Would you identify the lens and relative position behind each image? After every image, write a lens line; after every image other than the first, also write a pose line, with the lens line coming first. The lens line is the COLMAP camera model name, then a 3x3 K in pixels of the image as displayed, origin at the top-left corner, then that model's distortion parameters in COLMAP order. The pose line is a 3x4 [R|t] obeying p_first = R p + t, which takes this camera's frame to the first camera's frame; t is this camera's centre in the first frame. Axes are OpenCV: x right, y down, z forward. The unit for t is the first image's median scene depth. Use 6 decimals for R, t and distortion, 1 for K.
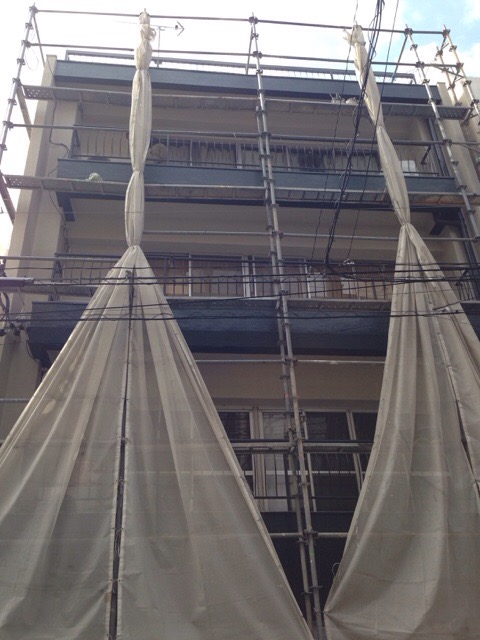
lens RADIAL K [[567.4, 0, 240.0], [0, 567.4, 320.0], [0, 0, 1]] dist [0.068669, -0.128269]
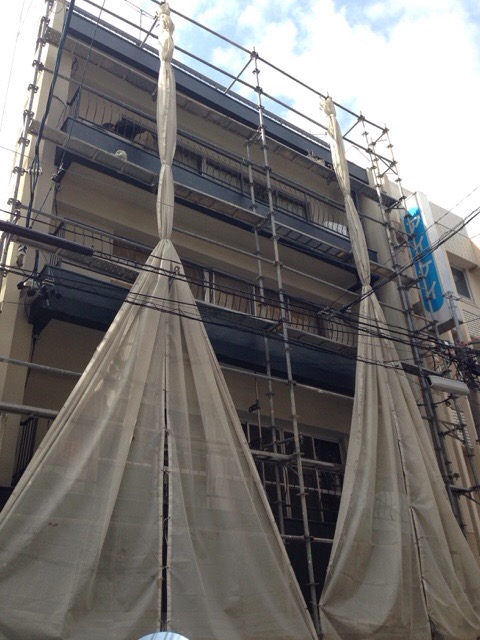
lens RADIAL K [[567.4, 0, 240.0], [0, 567.4, 320.0], [0, 0, 1]] dist [0.068669, -0.128269]
pose [[0.882302, 0.237472, 0.406386, -0.527314], [-0.233604, 0.970483, -0.059926, 0.045768], [-0.408622, -0.042061, 0.911734, 0.023142]]
